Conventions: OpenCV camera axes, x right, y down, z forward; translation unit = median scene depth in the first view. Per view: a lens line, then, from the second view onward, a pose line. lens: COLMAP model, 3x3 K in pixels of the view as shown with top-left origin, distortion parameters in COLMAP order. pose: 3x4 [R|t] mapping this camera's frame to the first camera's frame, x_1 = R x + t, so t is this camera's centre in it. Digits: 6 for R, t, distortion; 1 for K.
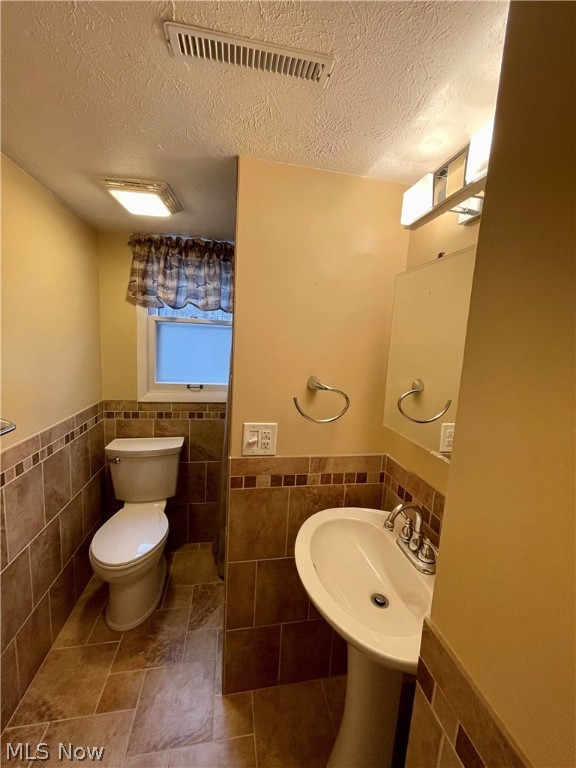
lens RADIAL K [[308.8, 0, 288.2], [0, 308.8, 380.9], [0, 0, 1]] dist [0.000210, -0.001654]
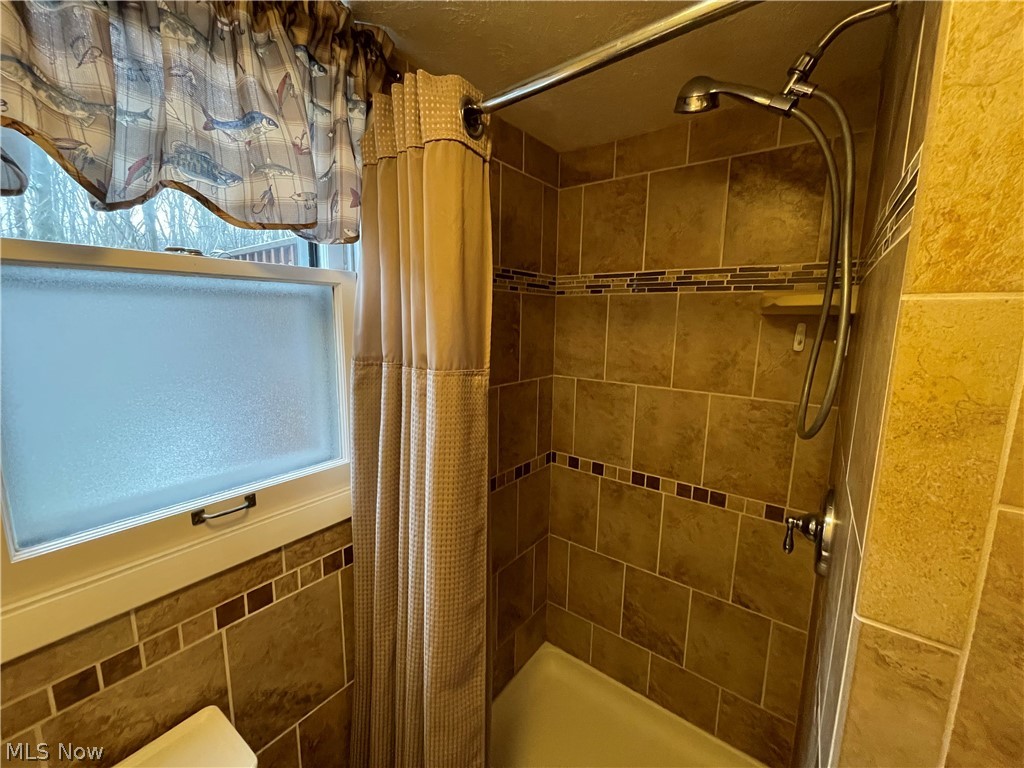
lens RADIAL K [[411.7, 0, 508.6], [0, 411.7, 382.0], [0, 0, 1]] dist [0.000210, -0.001654]
pose [[0.737877, -0.148465, 0.658404, -0.360806], [0.116194, 0.988885, 0.092767, -0.103876], [-0.664859, 0.008052, 0.746926, 0.592244]]
